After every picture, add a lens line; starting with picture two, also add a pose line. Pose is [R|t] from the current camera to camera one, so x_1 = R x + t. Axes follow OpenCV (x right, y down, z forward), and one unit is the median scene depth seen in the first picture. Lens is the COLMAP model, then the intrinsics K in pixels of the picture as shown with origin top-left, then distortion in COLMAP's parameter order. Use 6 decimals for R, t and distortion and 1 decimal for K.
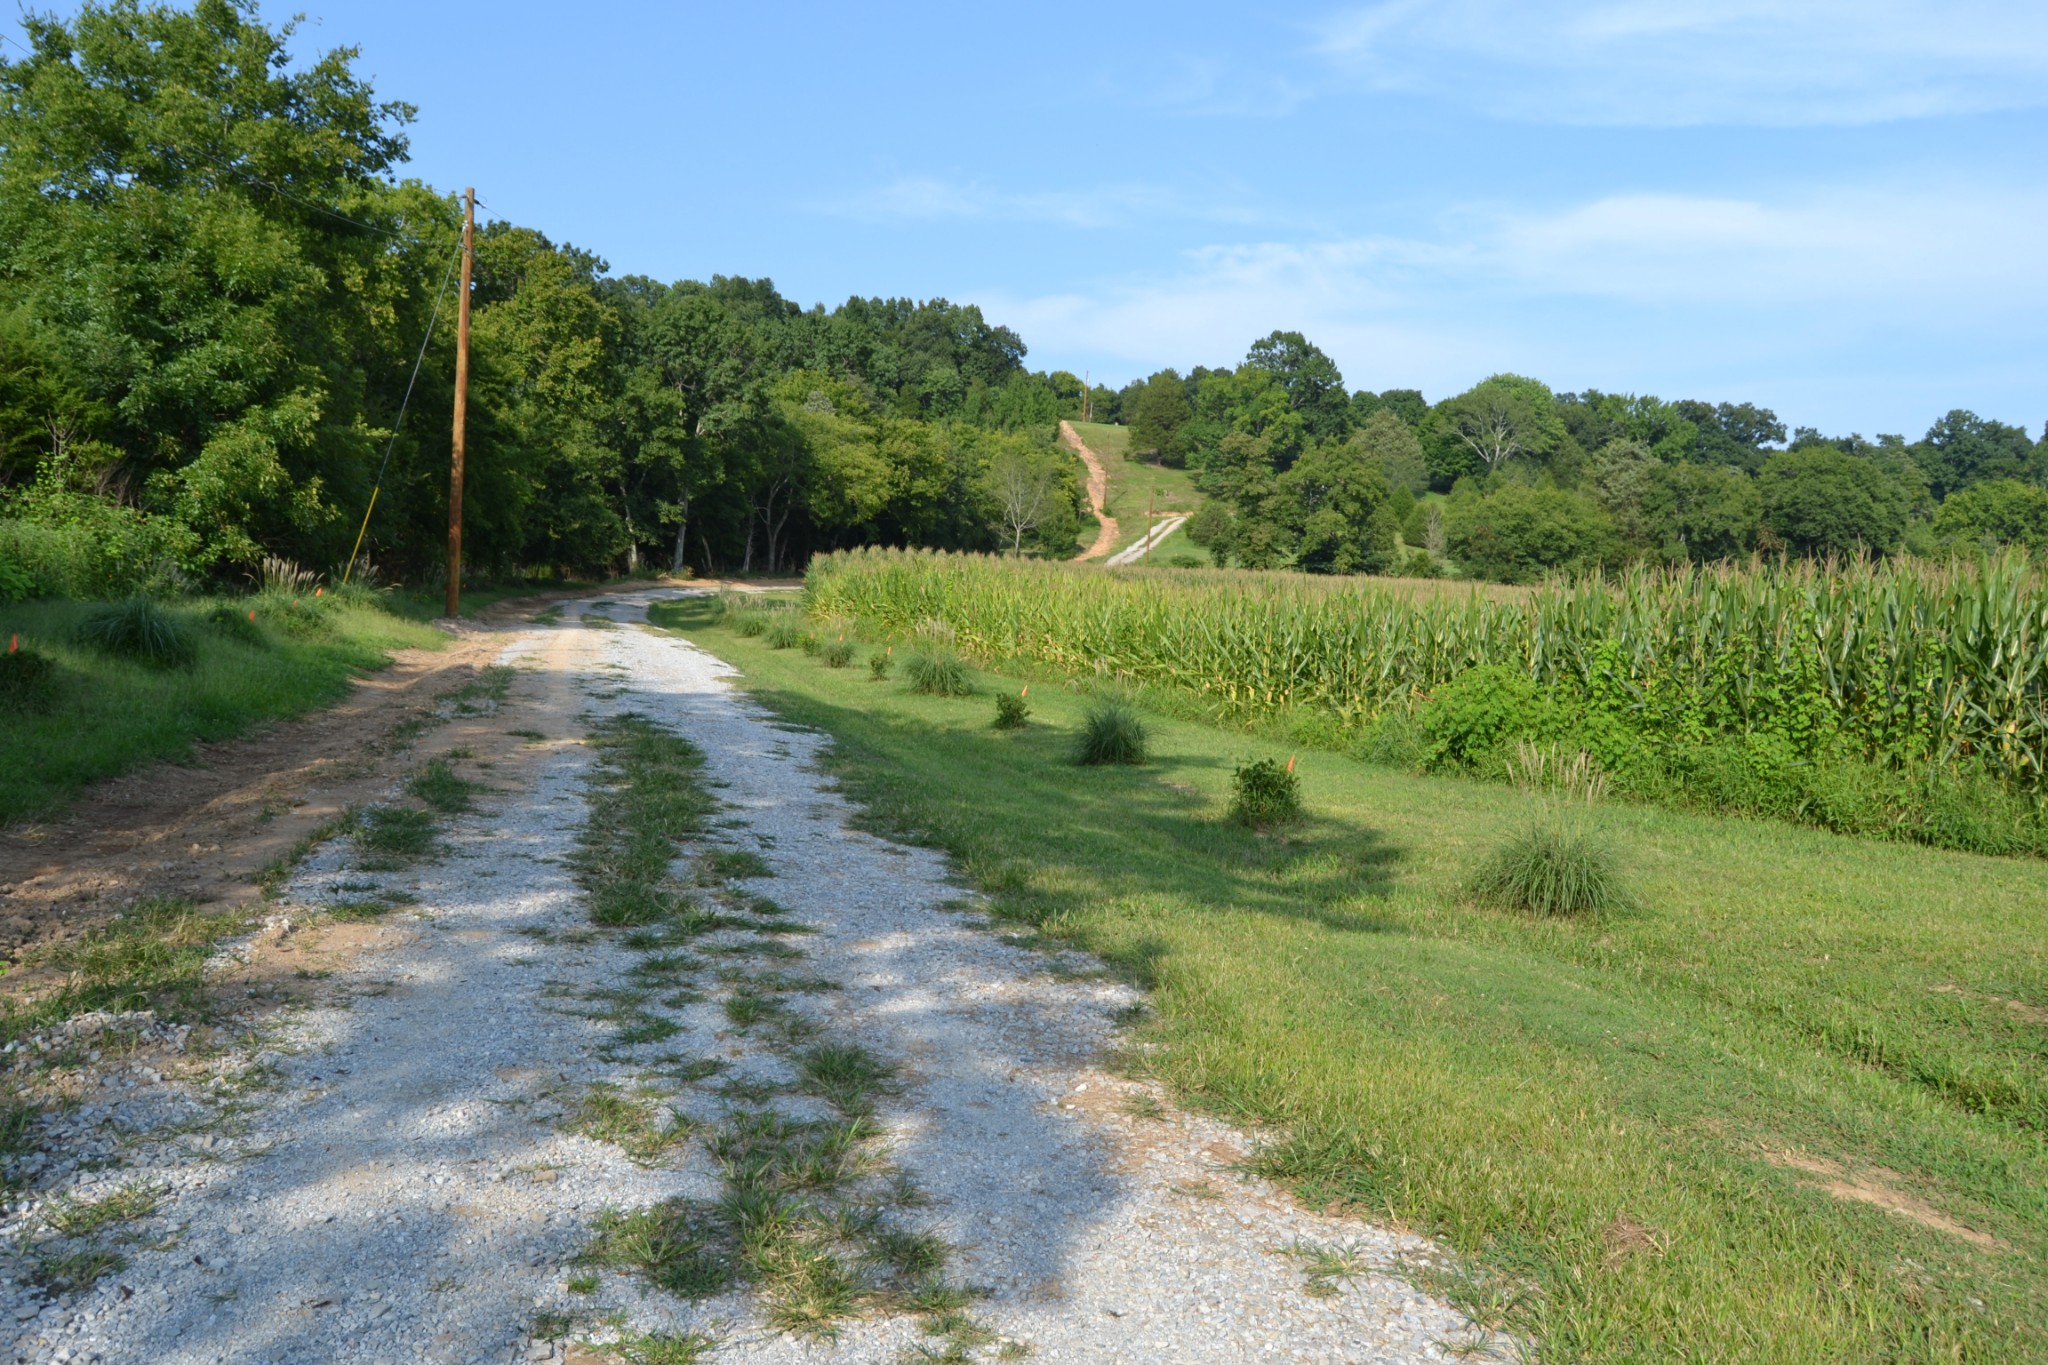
lens RADIAL K [[1602.8, 0, 1024.0], [0, 1602.8, 682.5], [0, 0, 1]] dist [-0.012633, -0.001523]
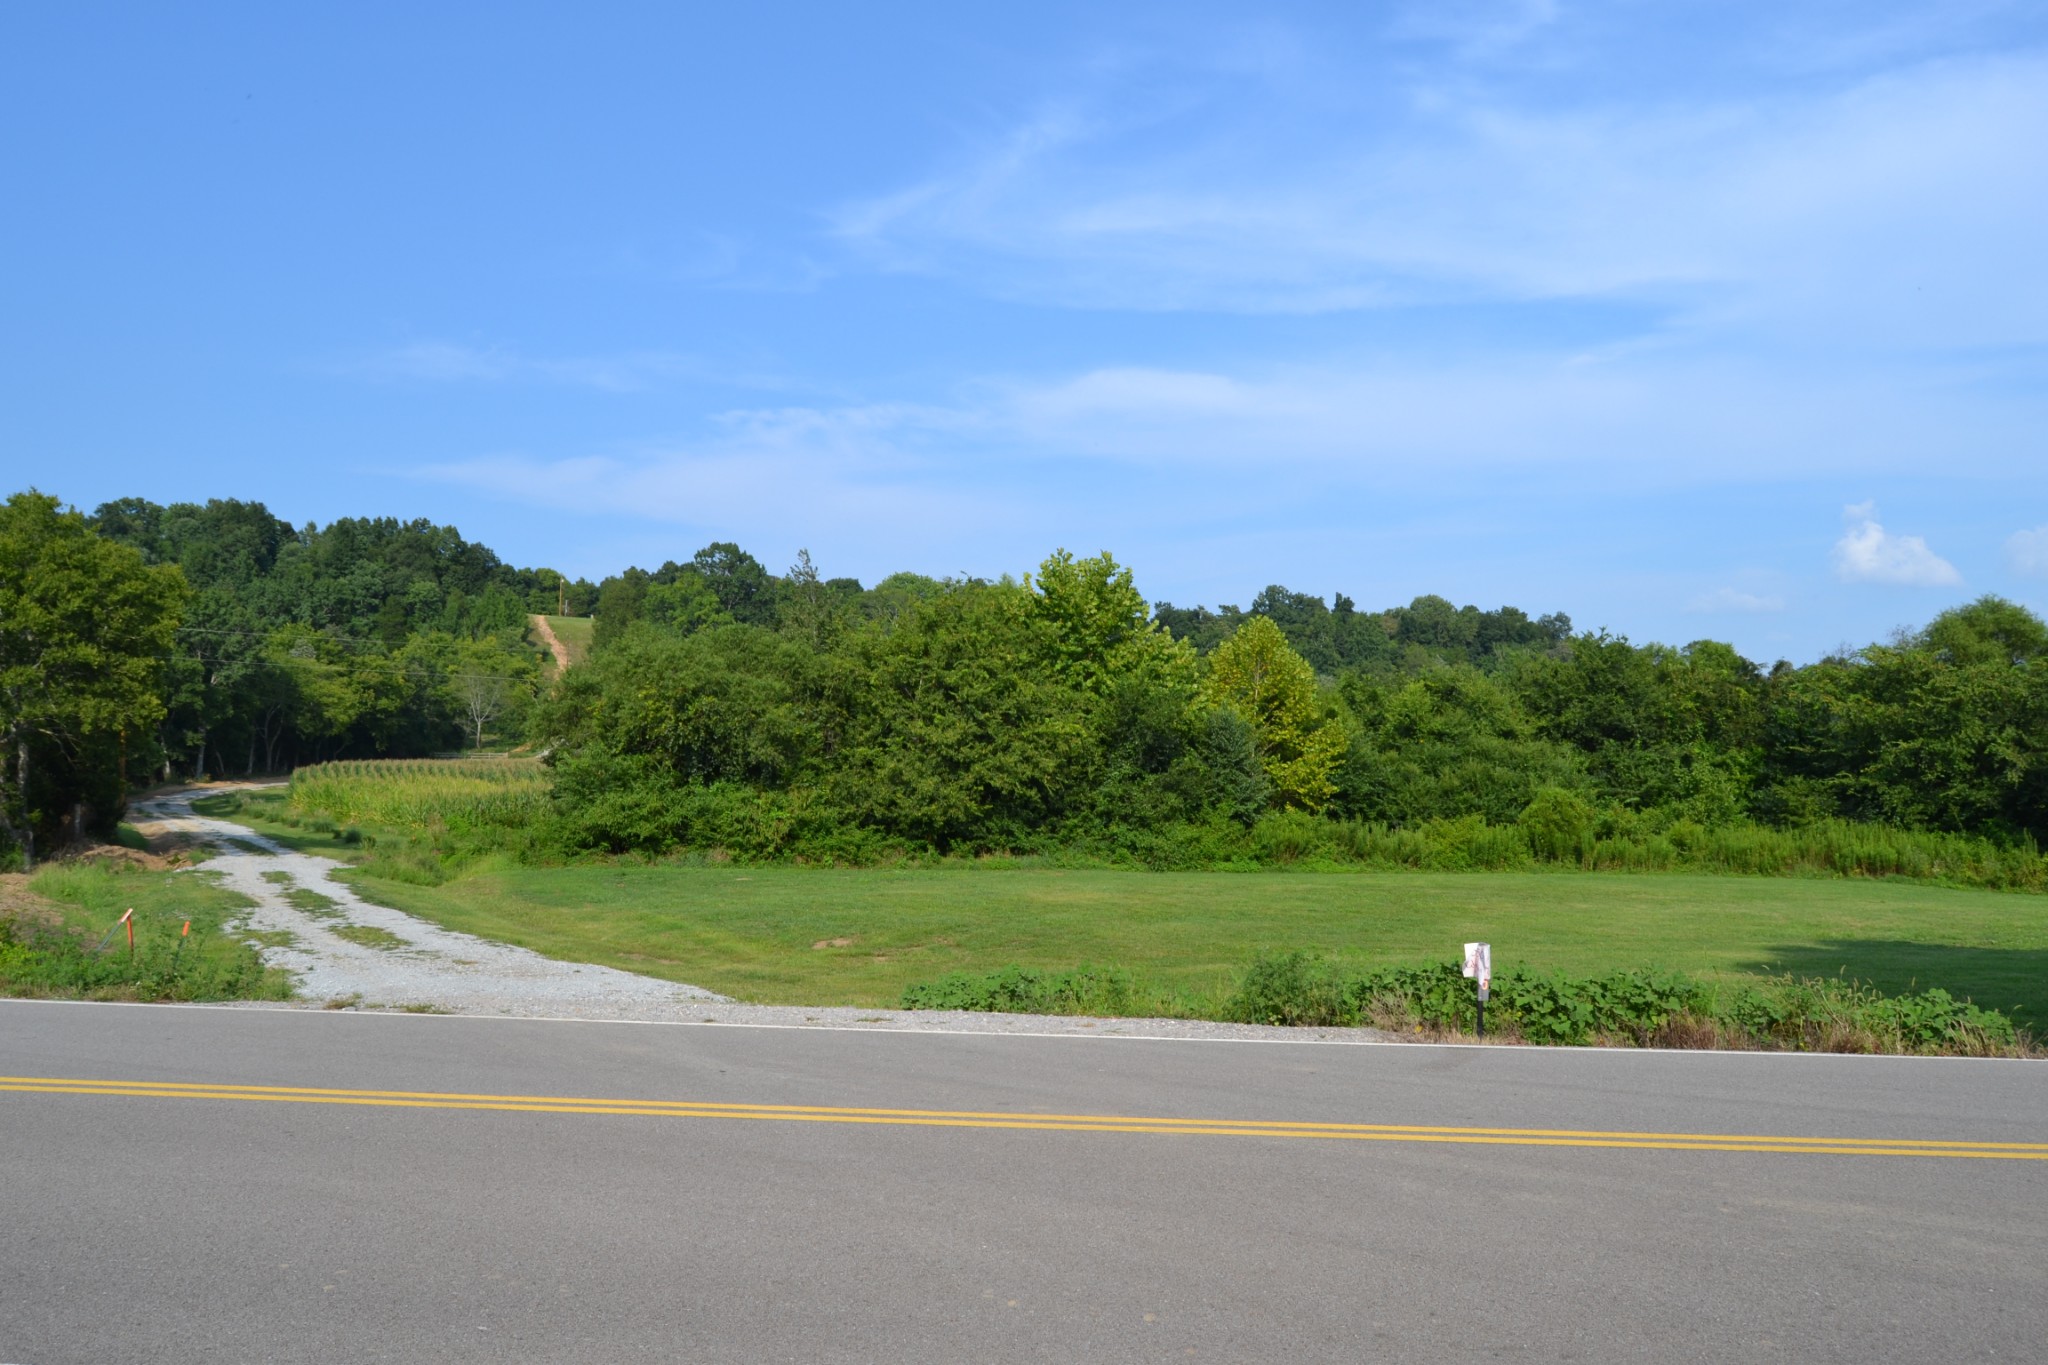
lens RADIAL K [[1602.8, 0, 1024.0], [0, 1602.8, 682.5], [0, 0, 1]] dist [-0.012633, -0.001523]
pose [[0.959045, -0.036301, 0.280920, 0.040241], [0.062795, 0.994323, -0.085893, 0.007092], [-0.276207, 0.100015, 0.955880, -0.246693]]
